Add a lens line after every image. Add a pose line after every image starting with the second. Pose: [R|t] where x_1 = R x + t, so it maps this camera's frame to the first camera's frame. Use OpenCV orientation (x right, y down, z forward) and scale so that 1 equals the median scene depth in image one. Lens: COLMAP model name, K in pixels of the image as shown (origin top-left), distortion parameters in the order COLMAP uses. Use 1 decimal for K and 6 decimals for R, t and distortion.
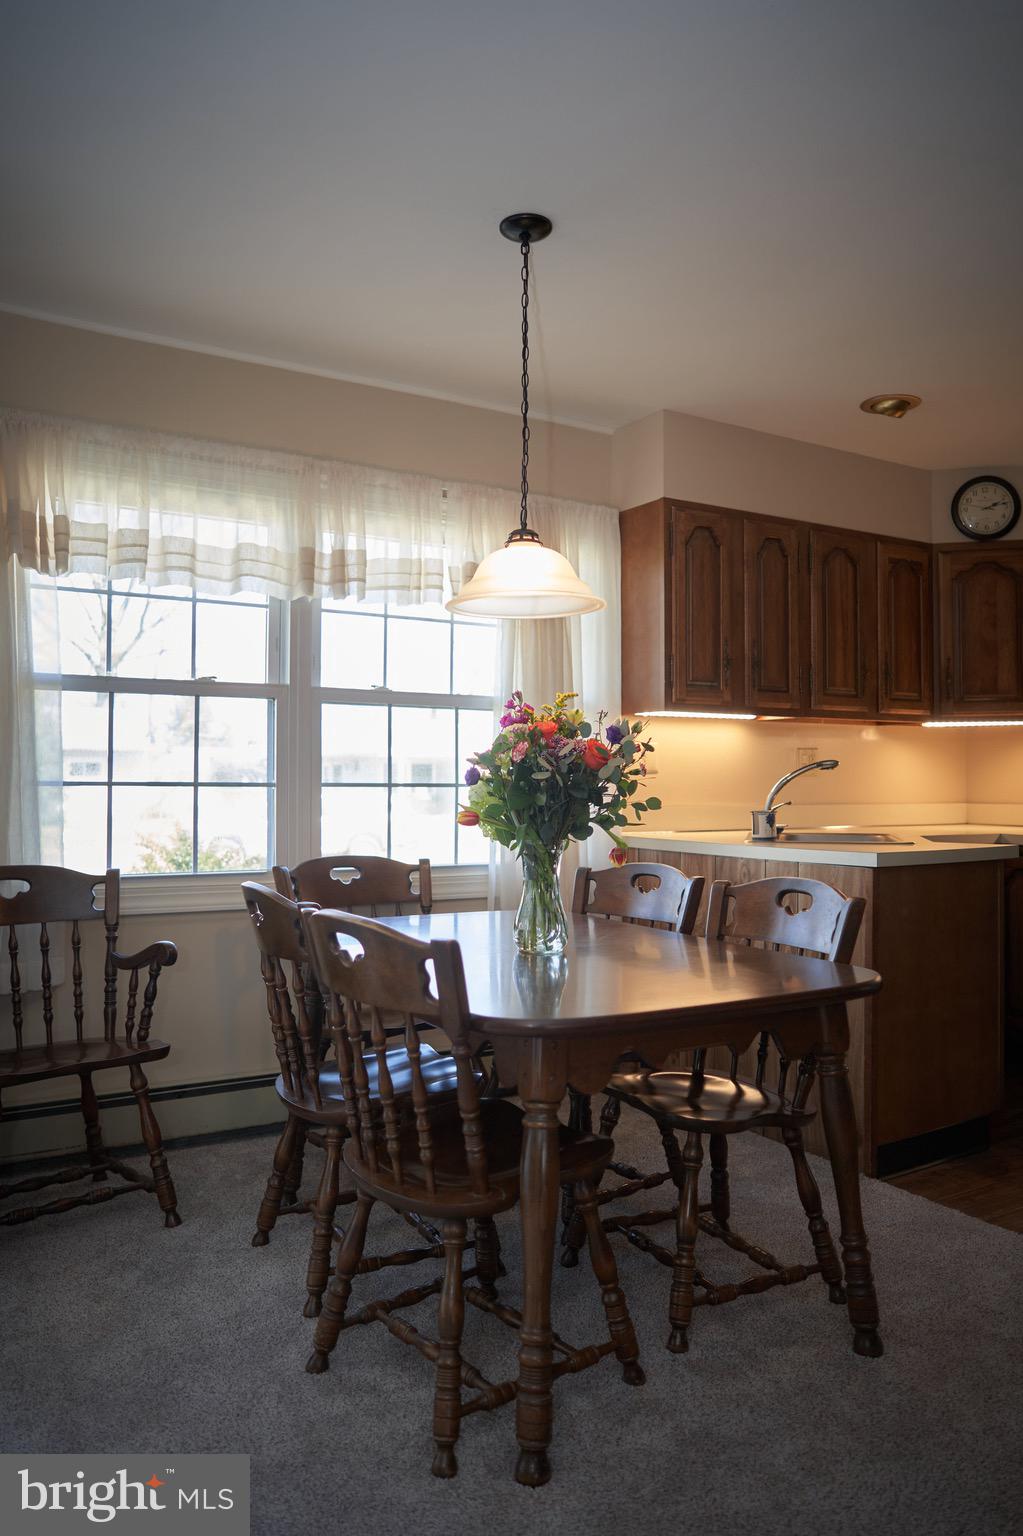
lens RADIAL K [[1093.1, 0, 511.5], [0, 1093.1, 768.0], [0, 0, 1]] dist [-0.062339, 0.054005]
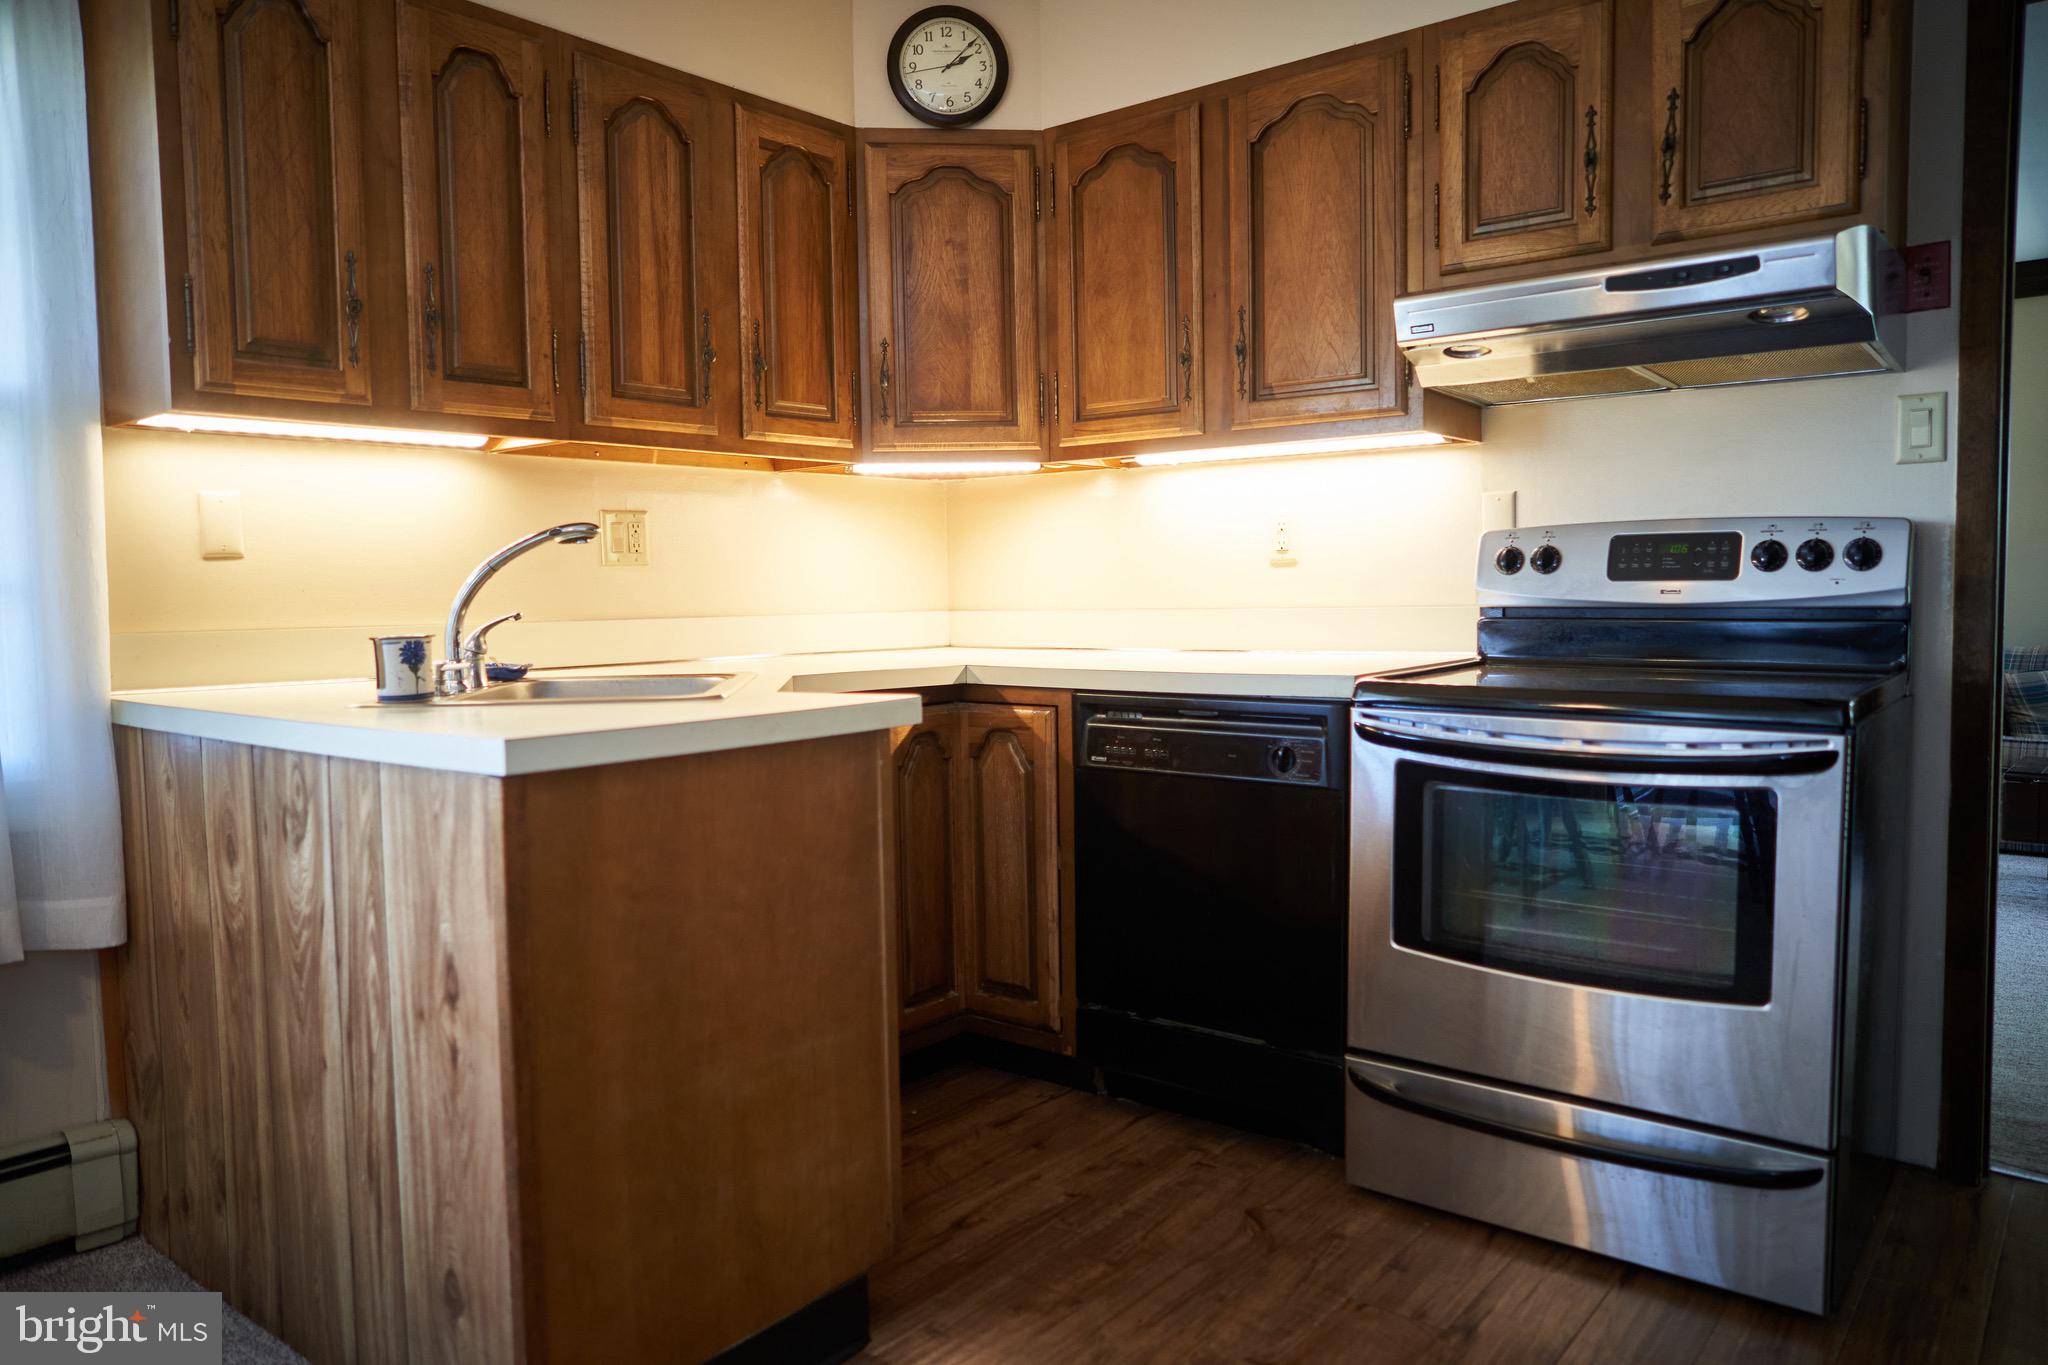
lens RADIAL K [[1393.0, 0, 1028.6], [0, 1393.0, 679.8], [0, 0, 1]] dist [-0.064410, 0.049082]
pose [[0.938950, -0.036267, 0.342137, 0.323205], [0.010440, 0.996974, 0.077031, 0.019416], [-0.343896, -0.068756, 0.936487, 0.445916]]
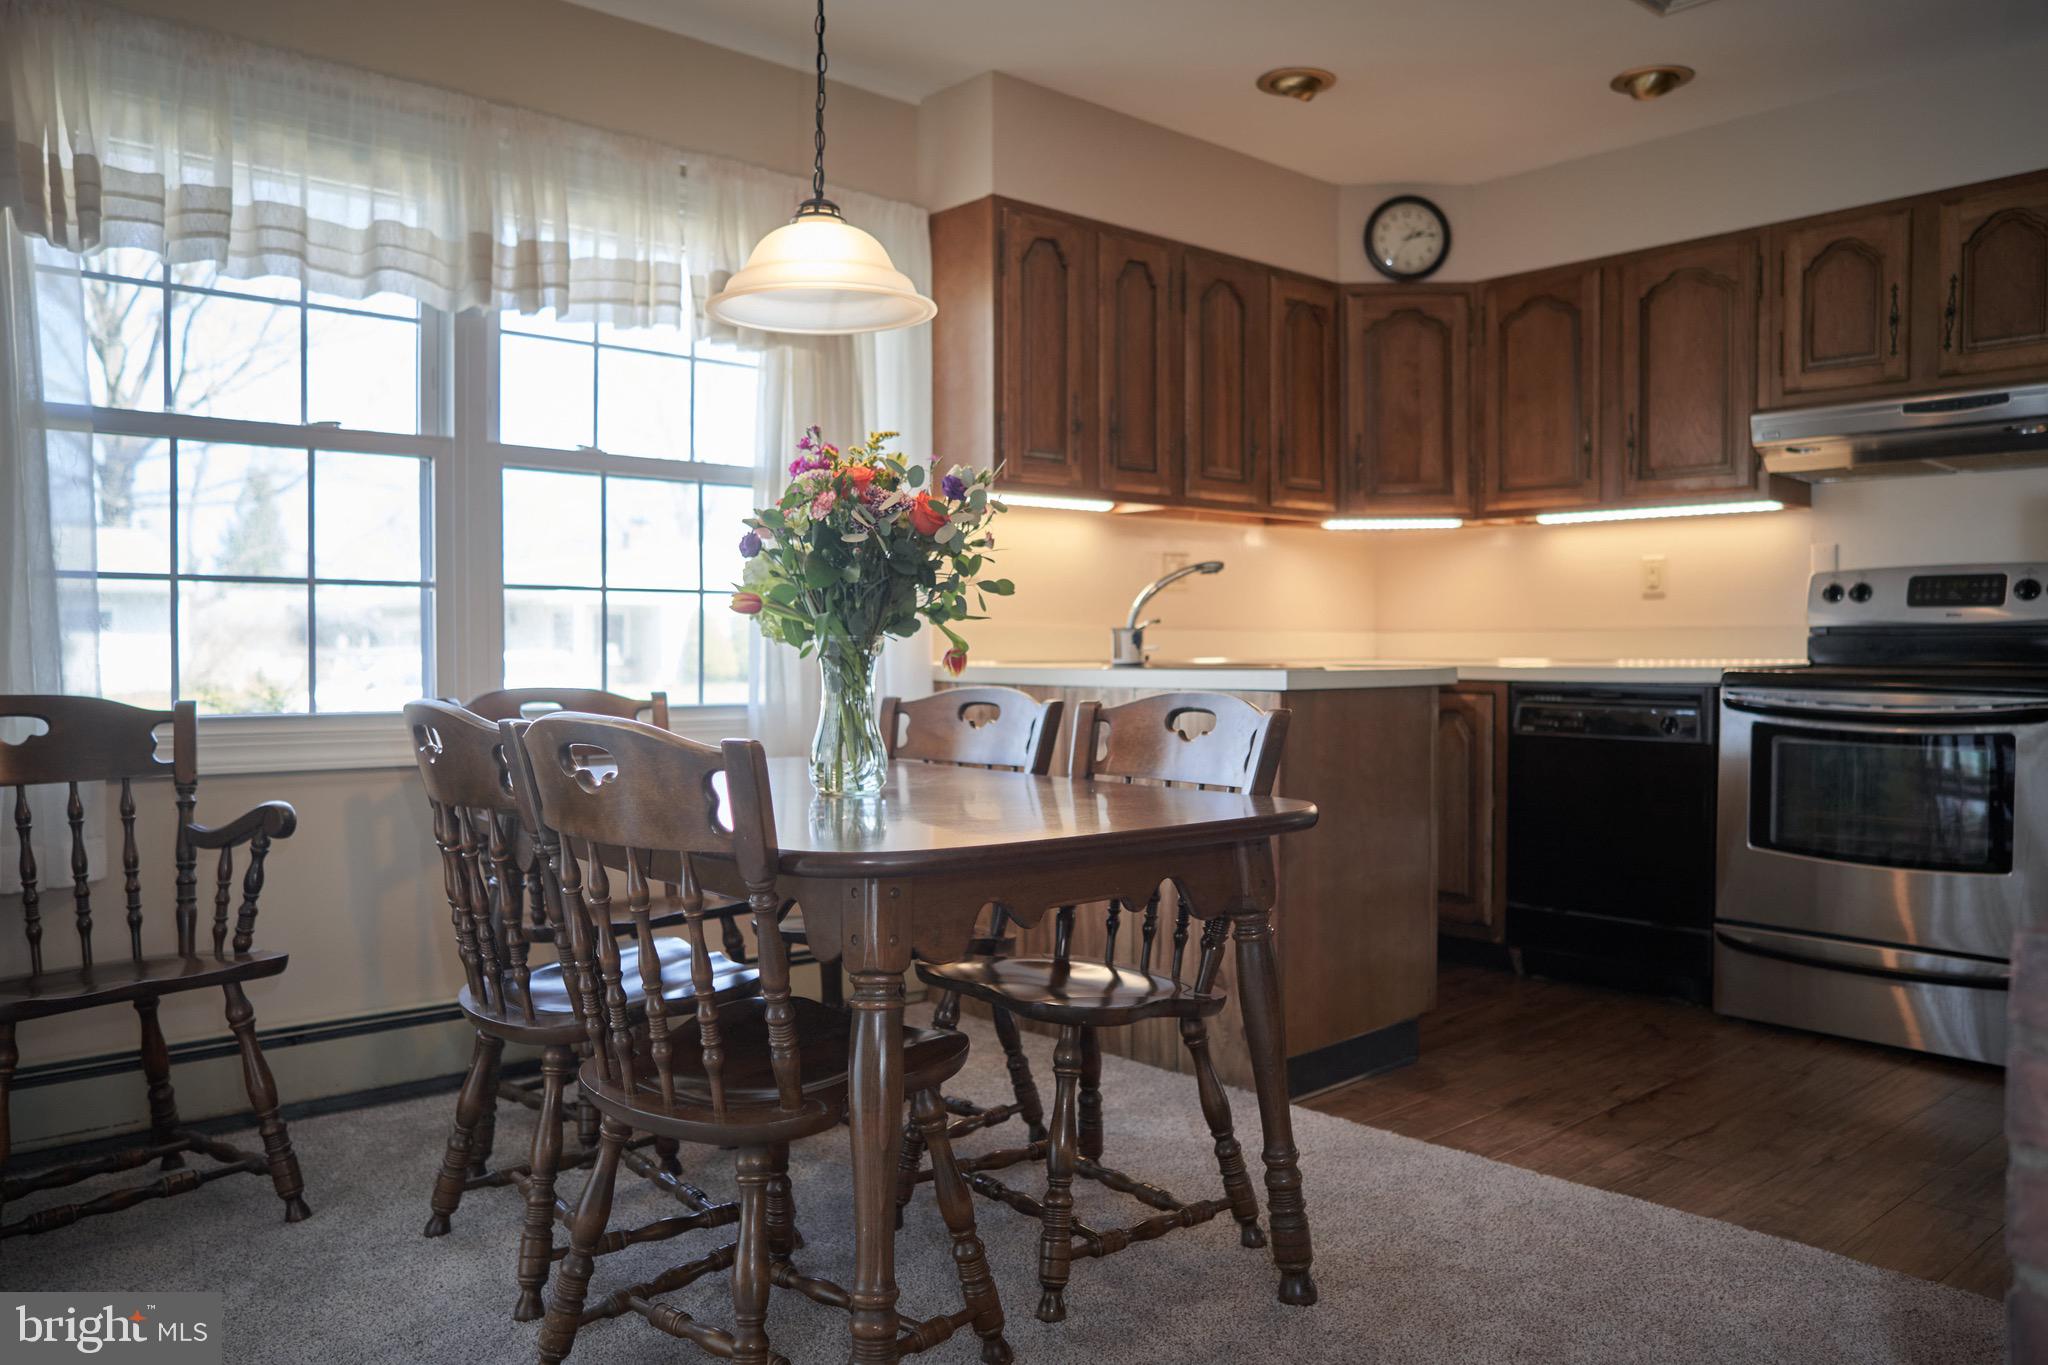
lens RADIAL K [[1507.1, 0, 1027.0], [0, 1507.1, 683.7], [0, 0, 1]] dist [-0.058187, 0.048730]
pose [[0.981685, -0.005869, 0.190421, -0.034380], [-0.001601, 0.999236, 0.039052, 0.043828], [-0.190504, -0.038642, 0.980926, 0.013957]]
